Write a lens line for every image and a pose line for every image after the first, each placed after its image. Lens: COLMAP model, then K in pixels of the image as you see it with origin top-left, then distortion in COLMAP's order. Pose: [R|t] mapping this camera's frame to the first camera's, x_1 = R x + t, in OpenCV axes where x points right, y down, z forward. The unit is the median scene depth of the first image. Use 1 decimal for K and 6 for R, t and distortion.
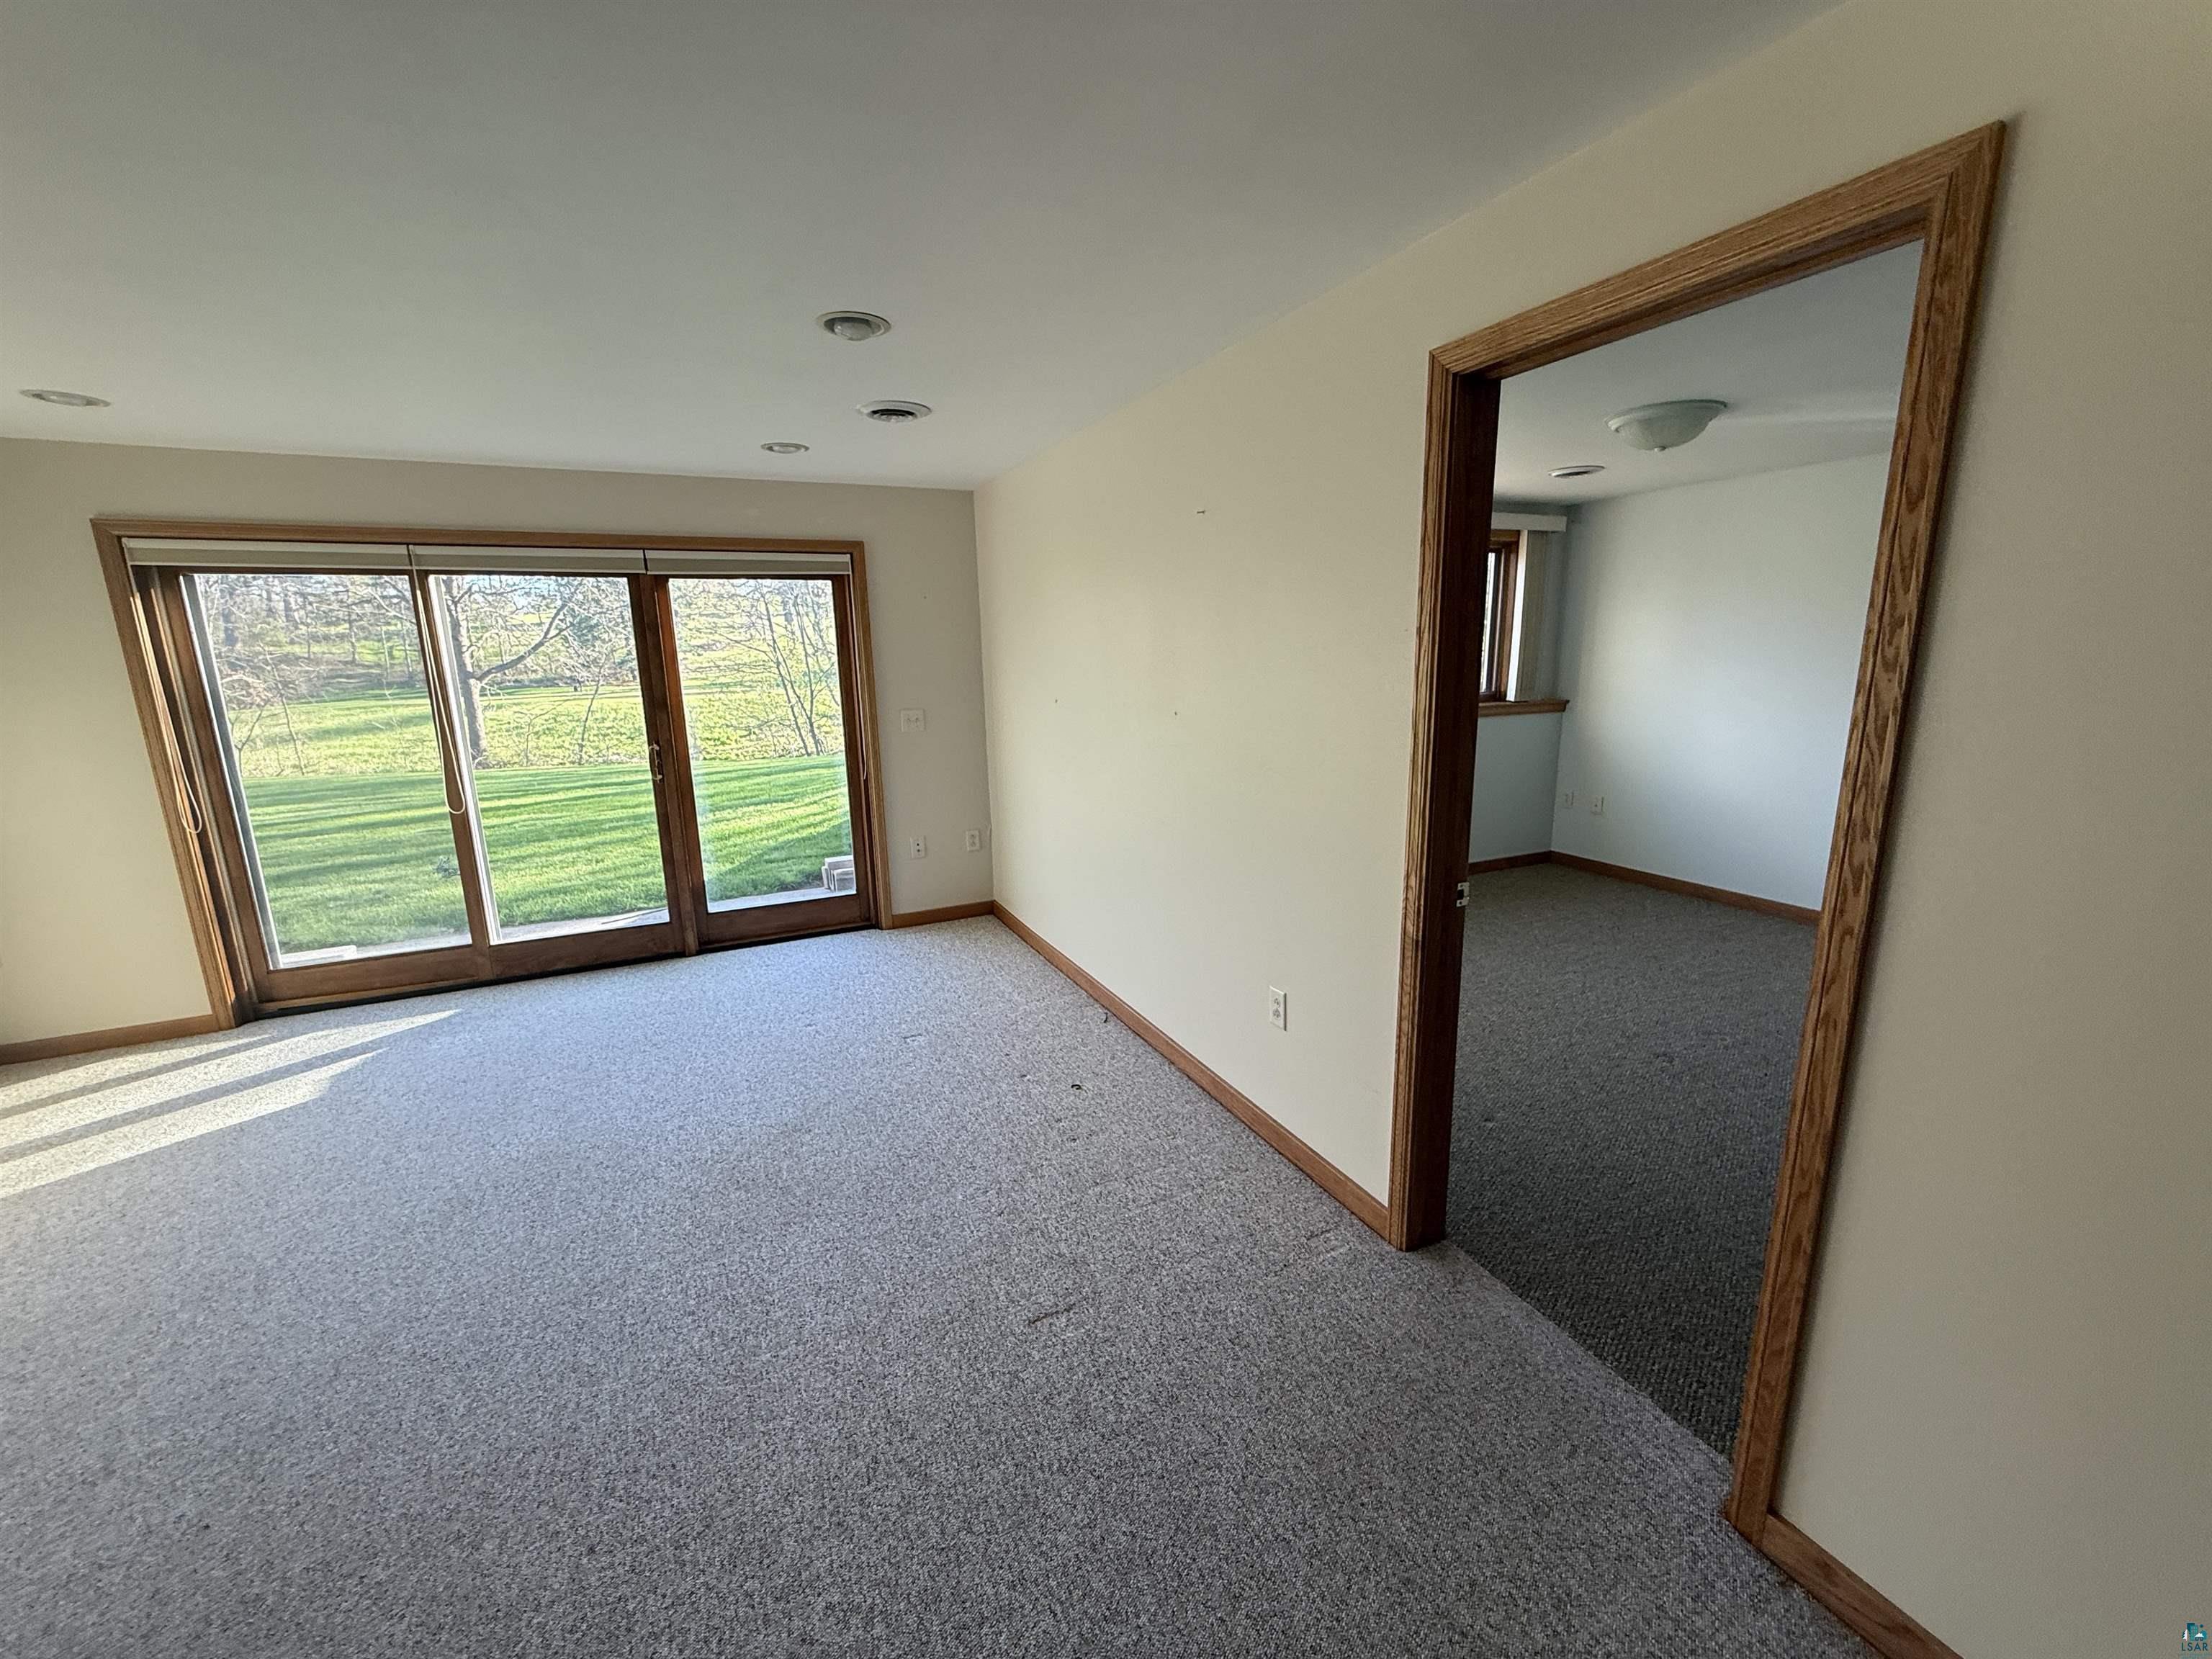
lens RADIAL K [[882.1, 0, 1099.4], [0, 882.1, 829.1], [0, 0, 1]] dist [-0.000262, 0.000300]
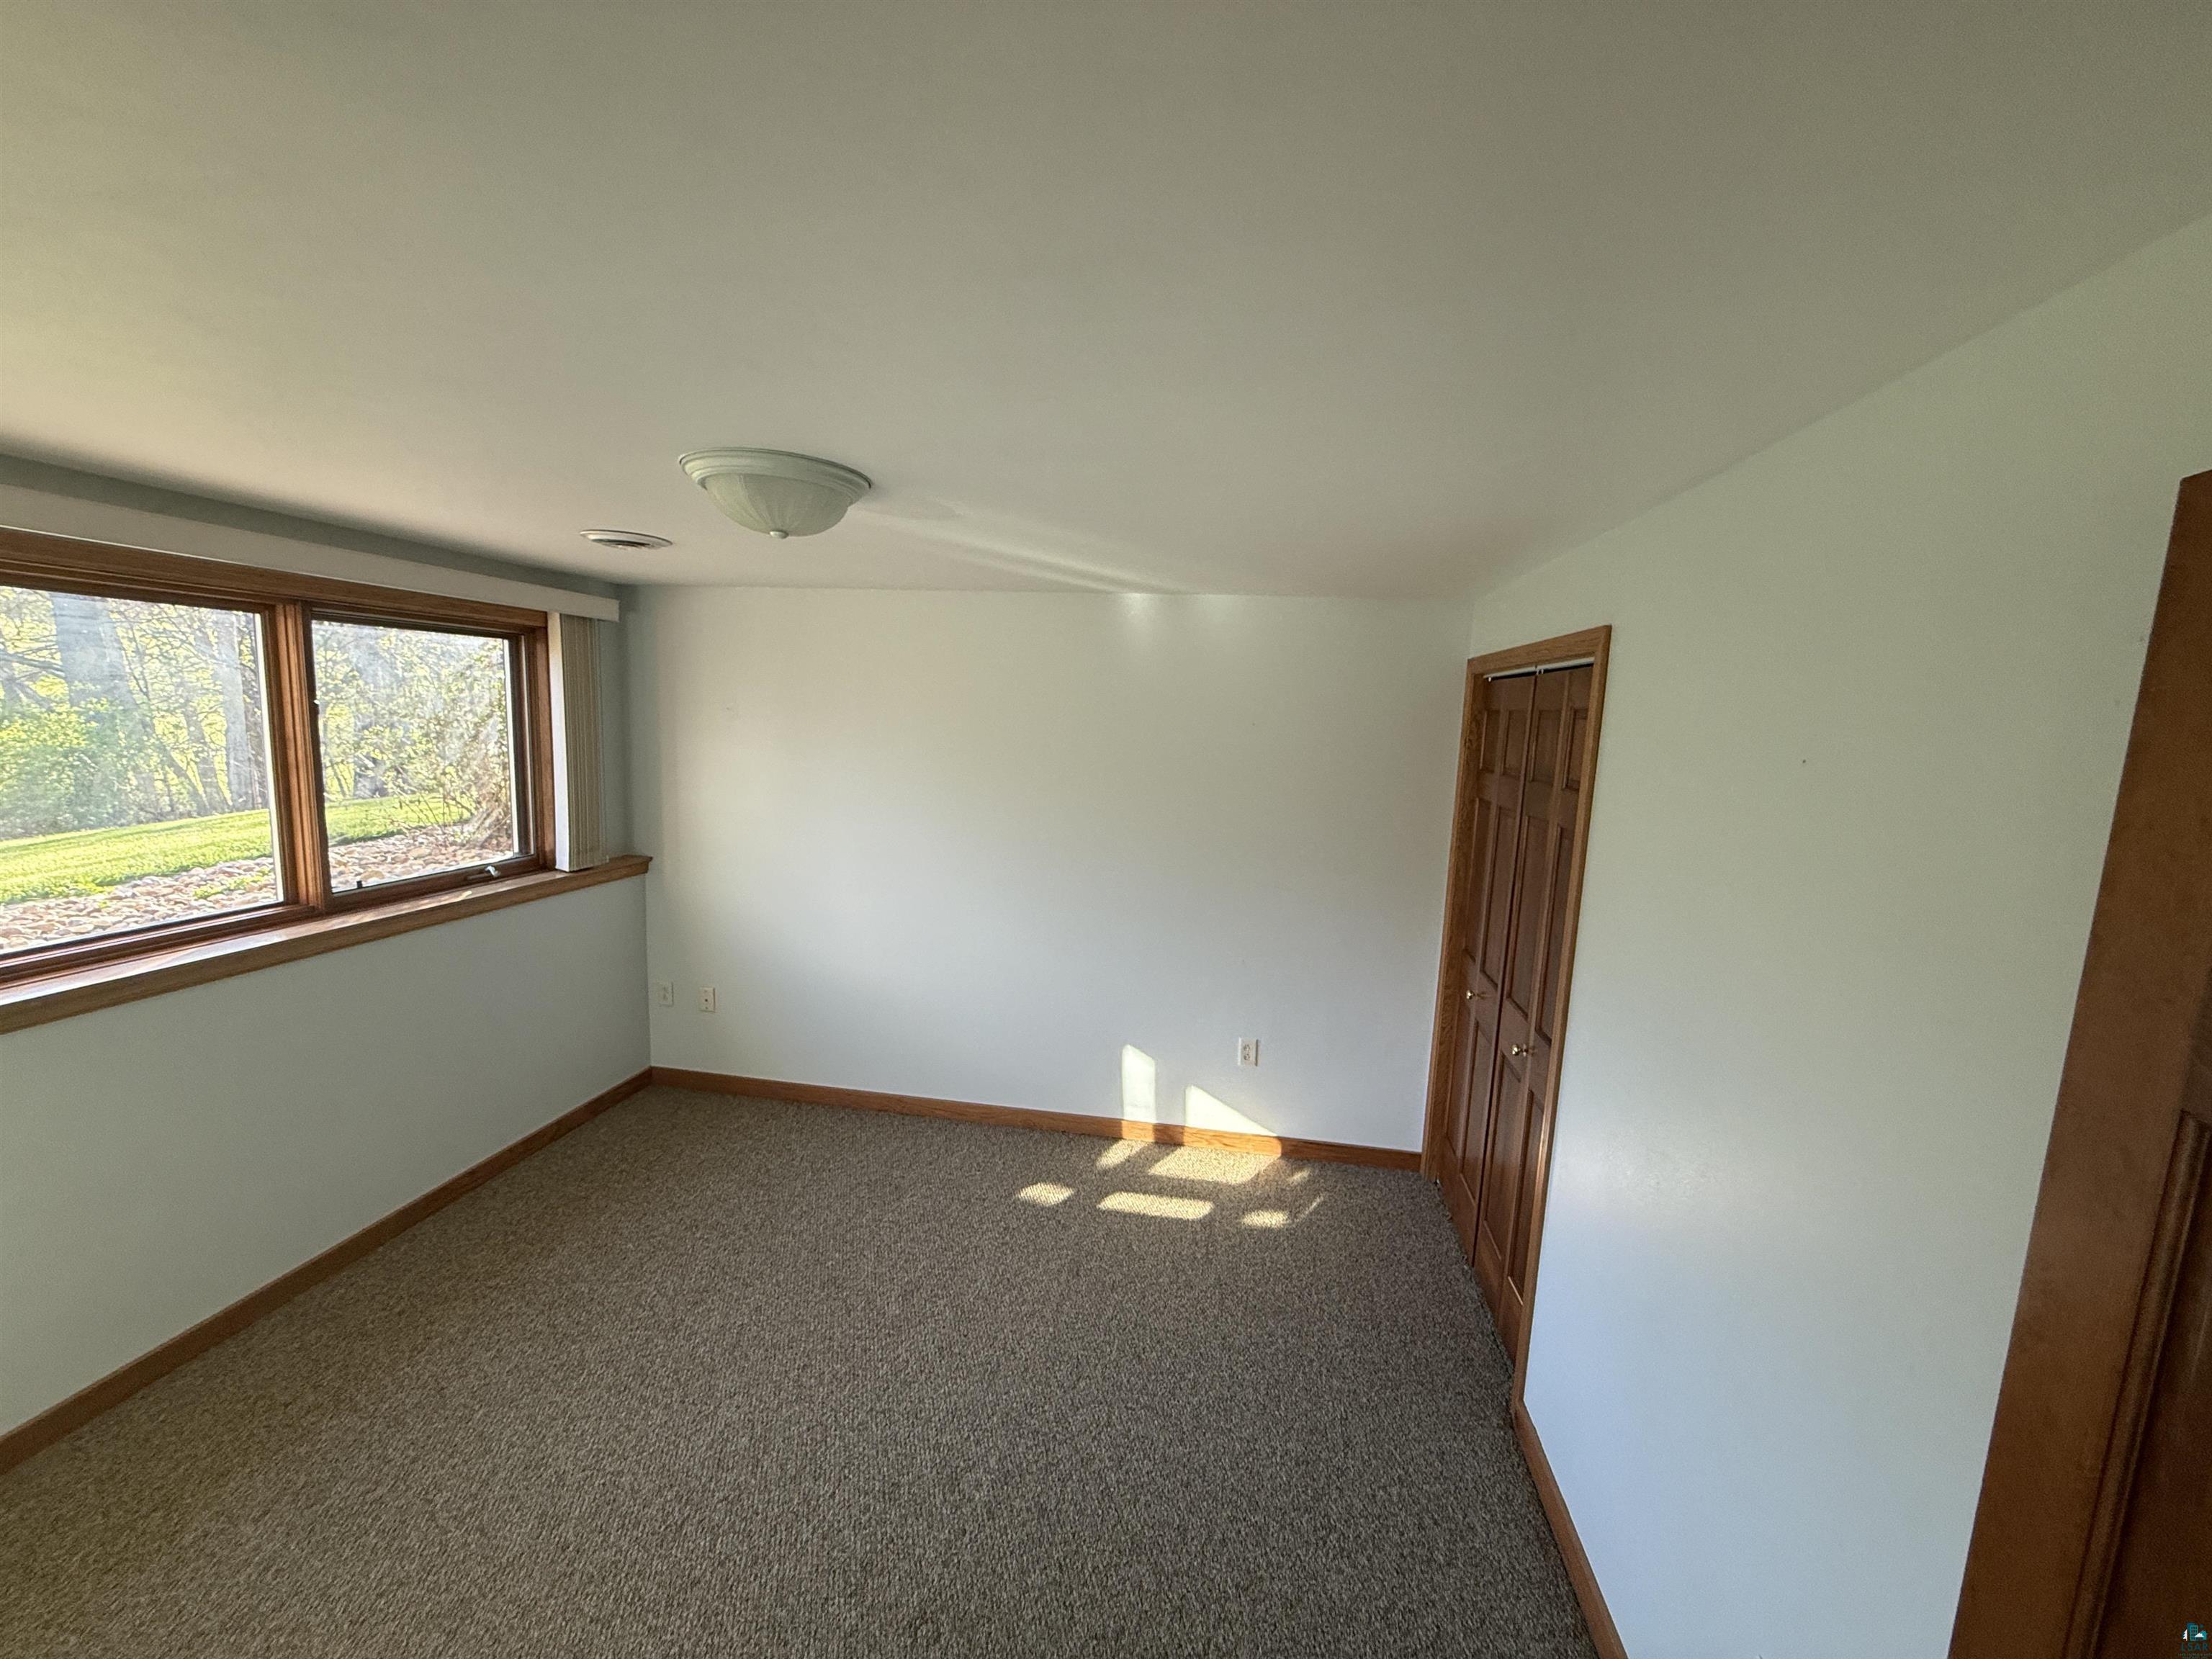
lens RADIAL K [[882.1, 0, 1102.1], [0, 882.1, 824.9], [0, 0, 1]] dist [-0.000262, 0.000300]
pose [[0.562268, -0.063427, 0.824519, 0.163423], [0.121776, 0.992535, -0.006692, -0.130229], [-0.817939, 0.104169, 0.565795, 0.319210]]
